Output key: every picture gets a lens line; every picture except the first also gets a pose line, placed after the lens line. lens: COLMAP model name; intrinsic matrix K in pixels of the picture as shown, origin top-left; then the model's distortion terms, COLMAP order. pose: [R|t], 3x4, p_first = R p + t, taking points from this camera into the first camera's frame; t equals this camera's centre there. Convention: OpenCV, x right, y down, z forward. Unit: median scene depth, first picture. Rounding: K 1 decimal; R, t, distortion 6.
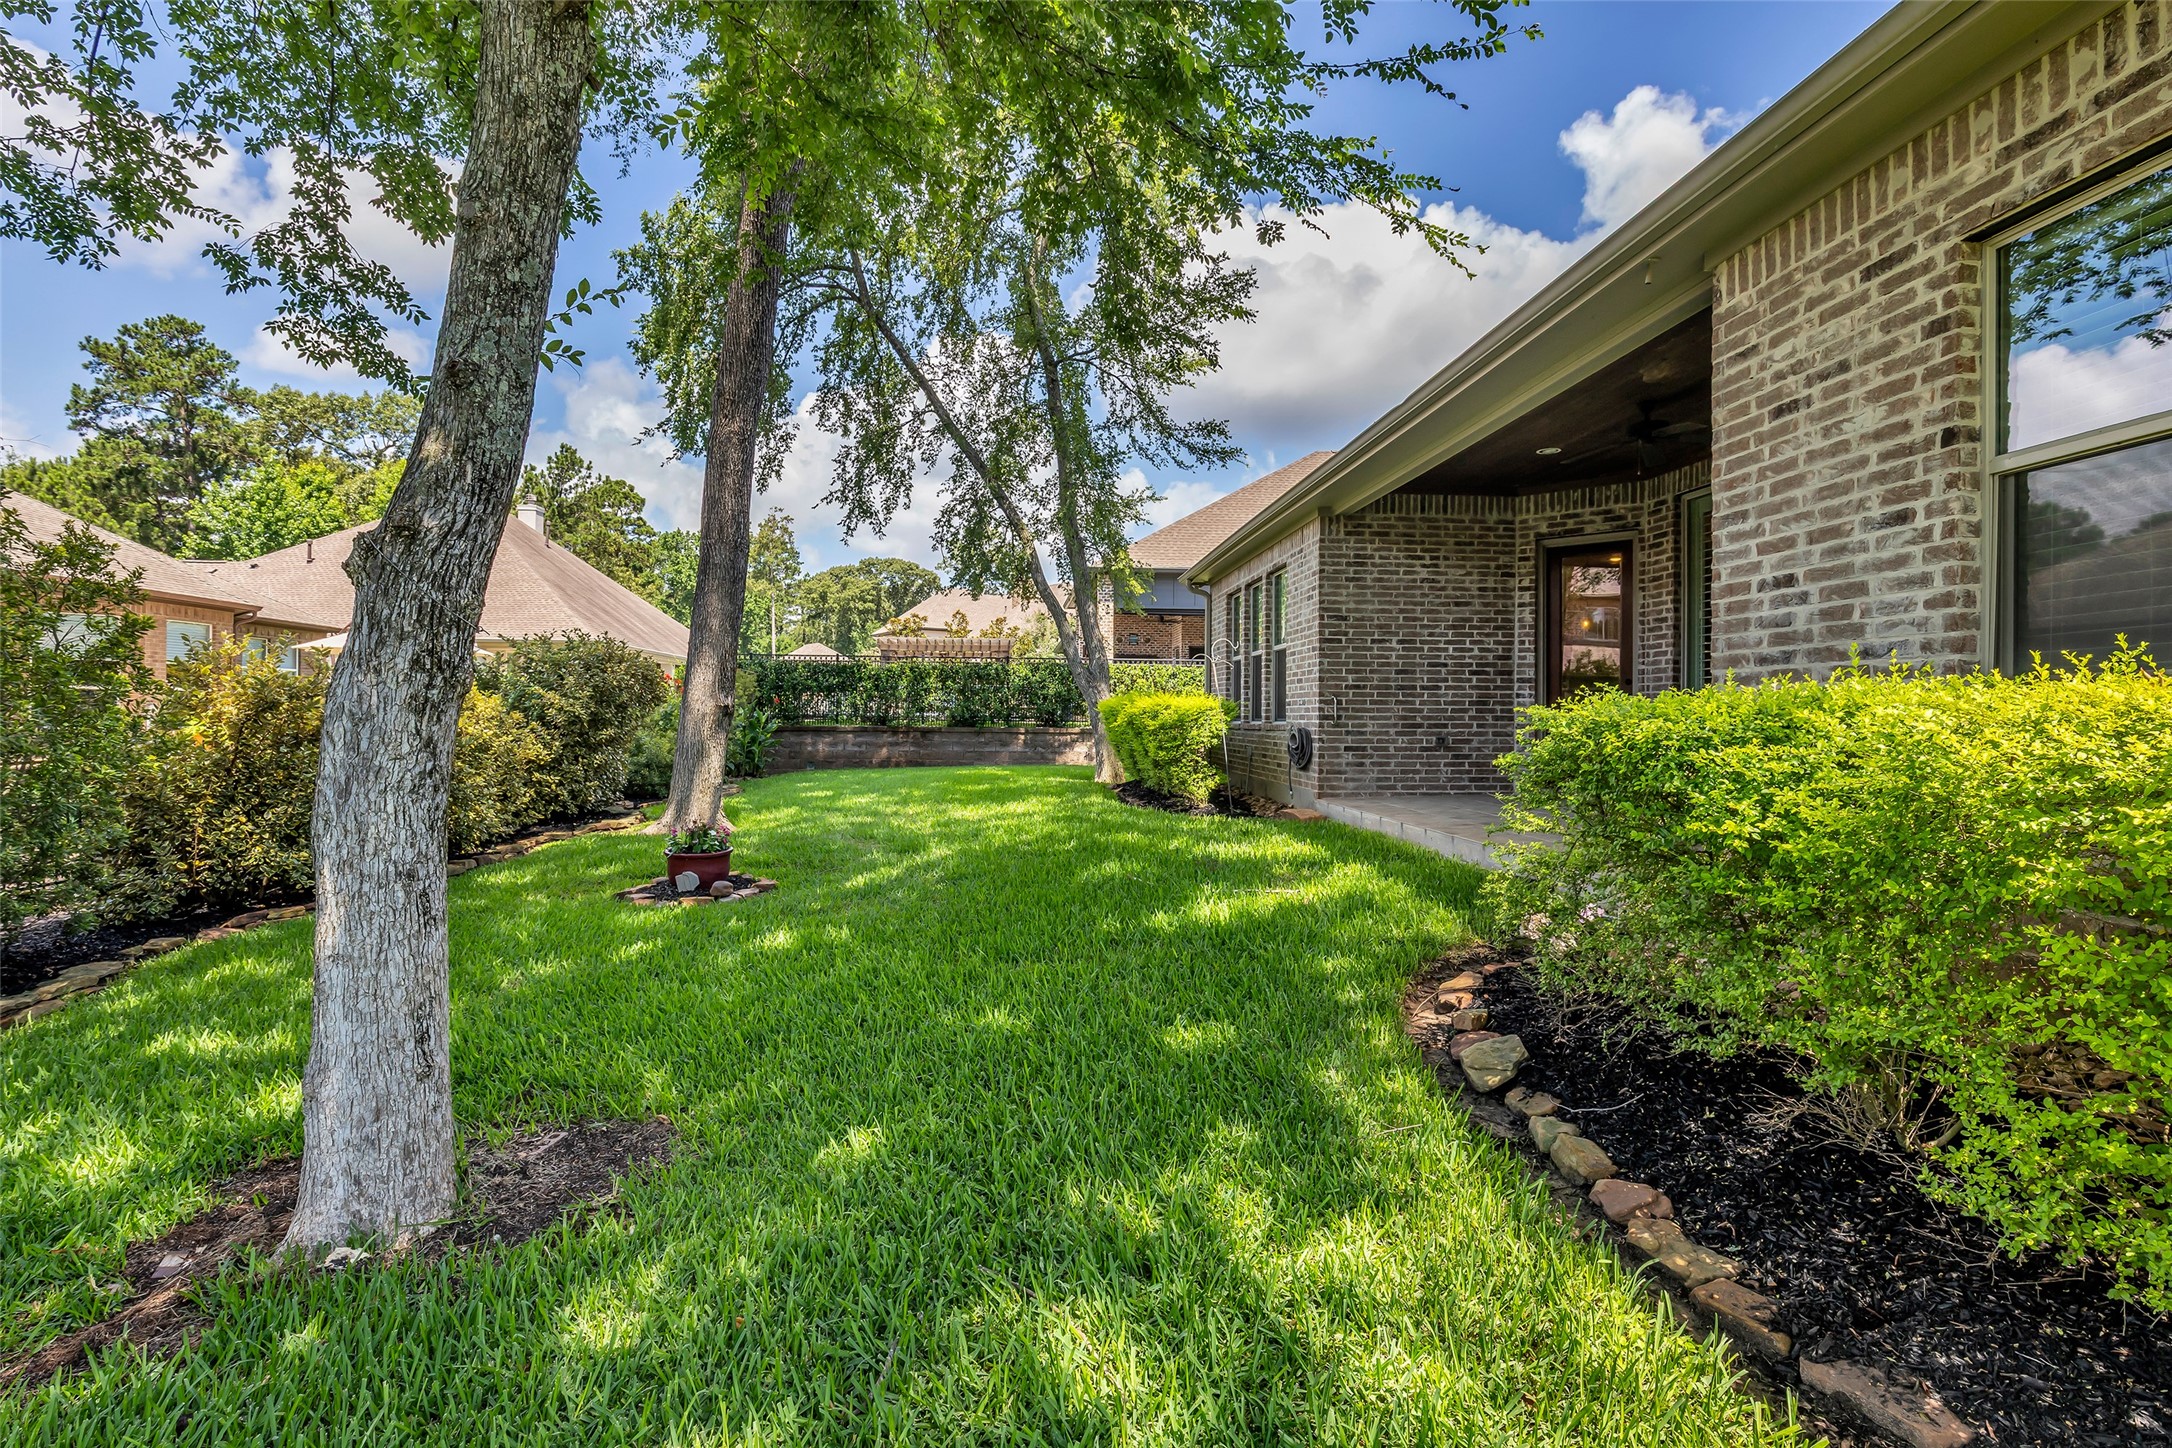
lens RADIAL K [[988.4, 0, 1090.2], [0, 988.4, 707.4], [0, 0, 1]] dist [-0.018588, 0.006449]
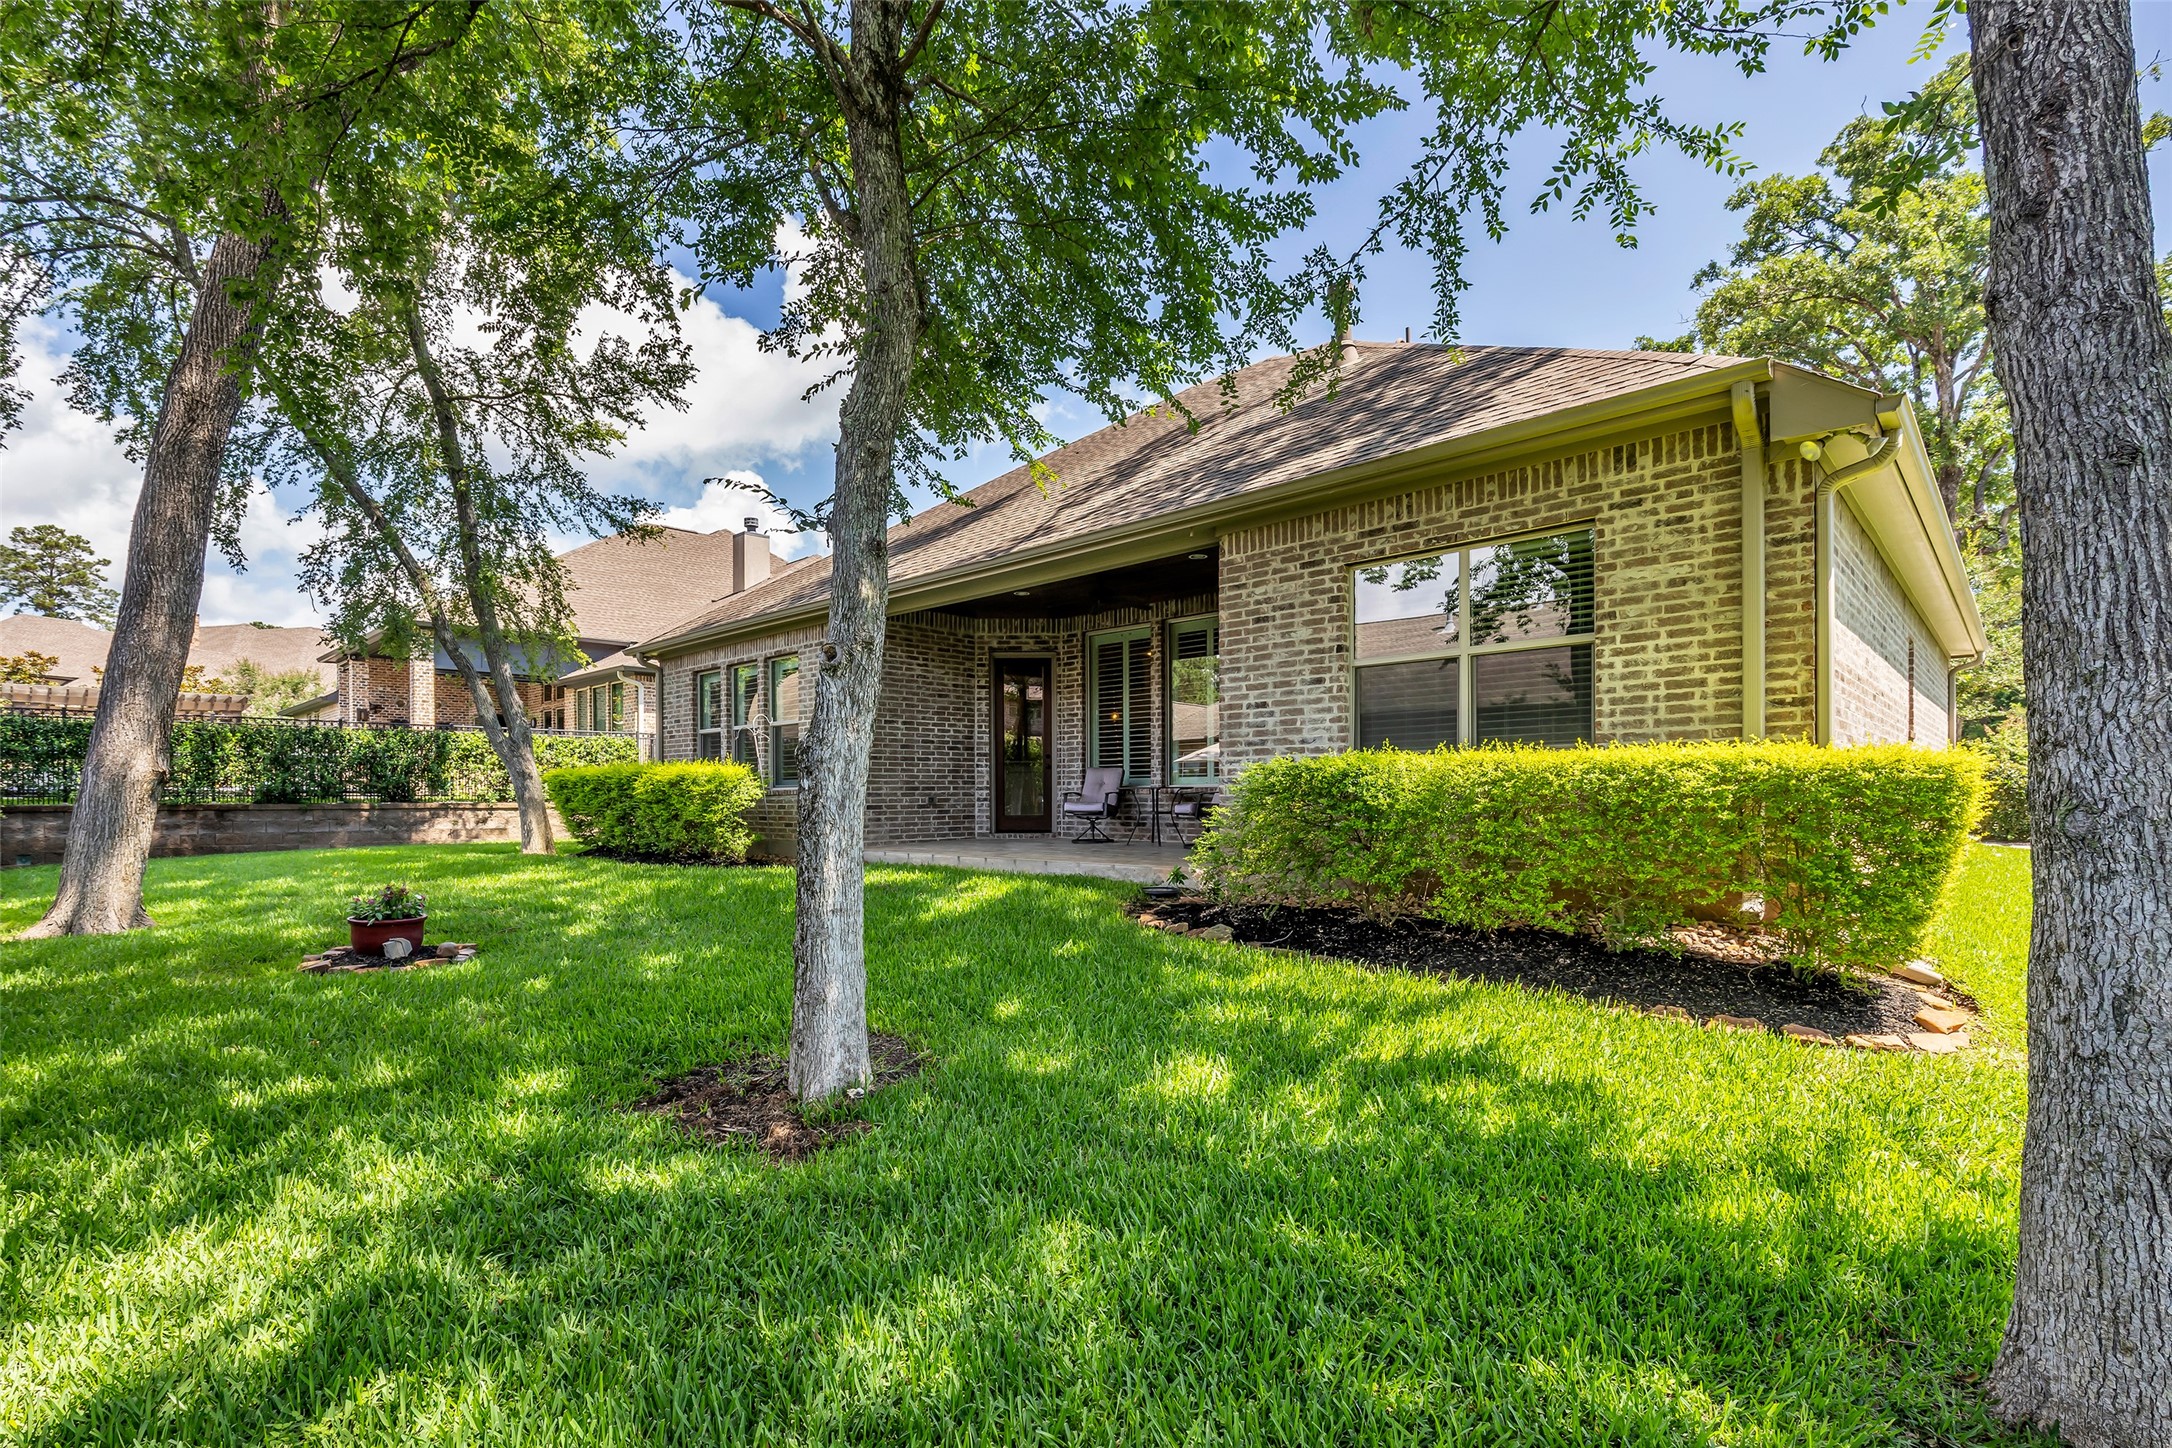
lens RADIAL K [[988.4, 0, 1068.7], [0, 988.4, 797.0], [0, 0, 1]] dist [-0.018588, 0.006449]
pose [[0.753868, -0.012862, 0.656901, -0.950736], [0.004287, 0.999883, 0.014658, 0.030738], [-0.657012, -0.008234, 0.753835, -0.283095]]
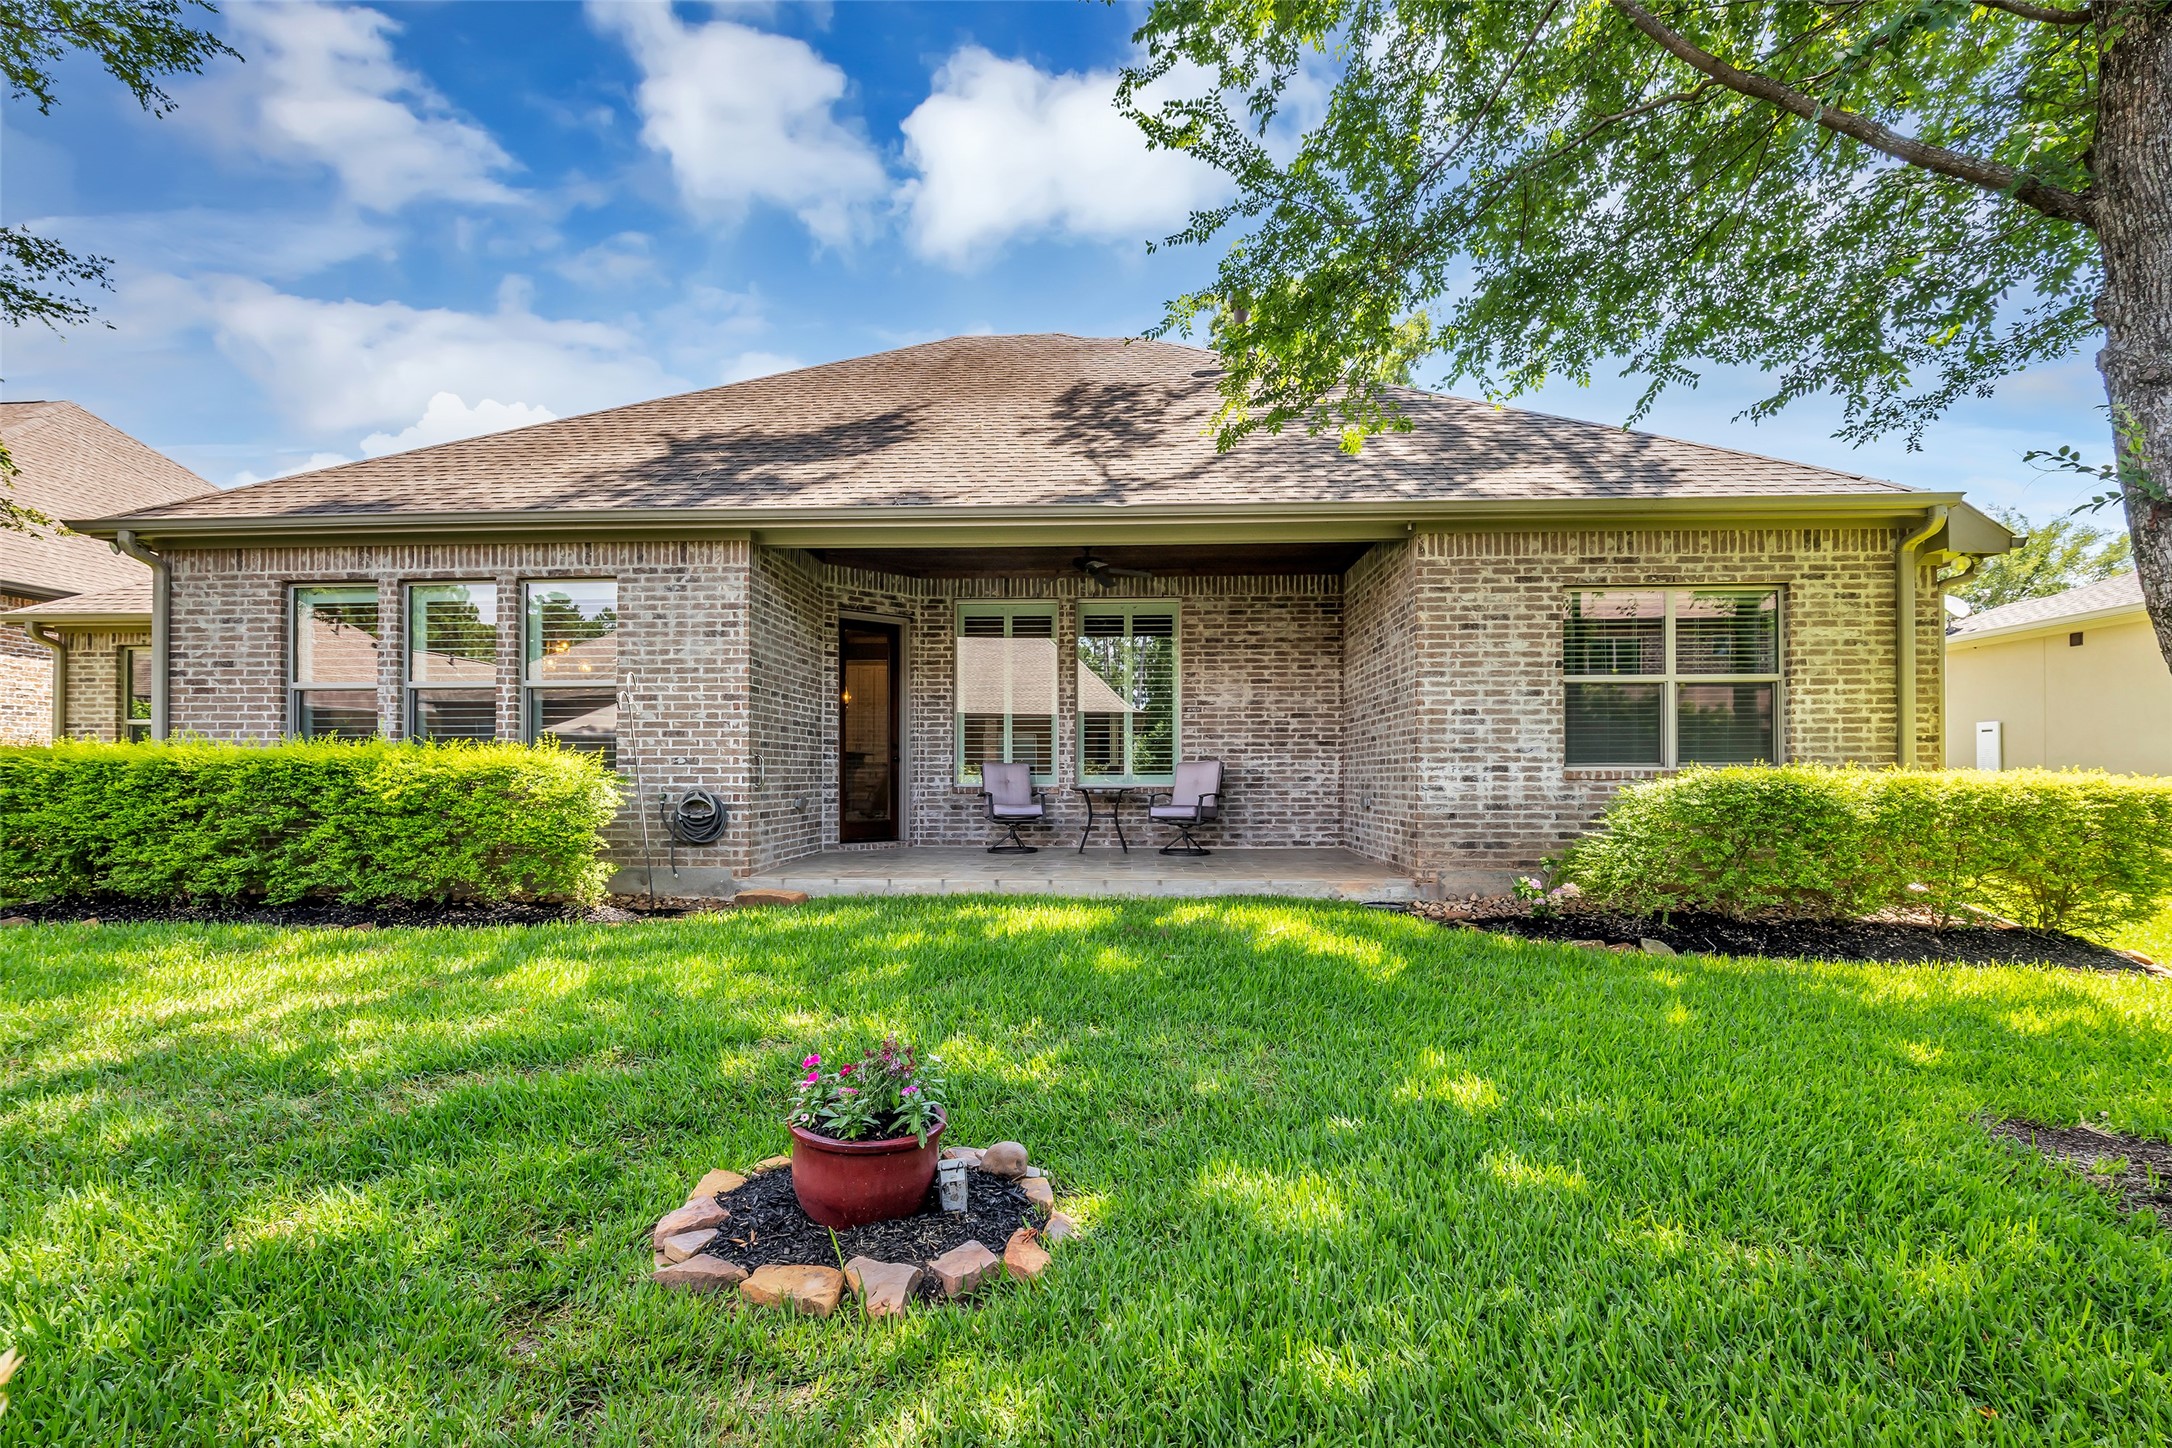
lens RADIAL K [[988.4, 0, 1079.3], [0, 988.4, 773.8], [0, 0, 1]] dist [-0.018588, 0.006449]
pose [[0.140839, -0.002736, 0.990029, -1.434871], [-0.009844, 0.999943, 0.004164, -0.001872], [-0.989984, -0.010332, 0.140804, 1.533039]]
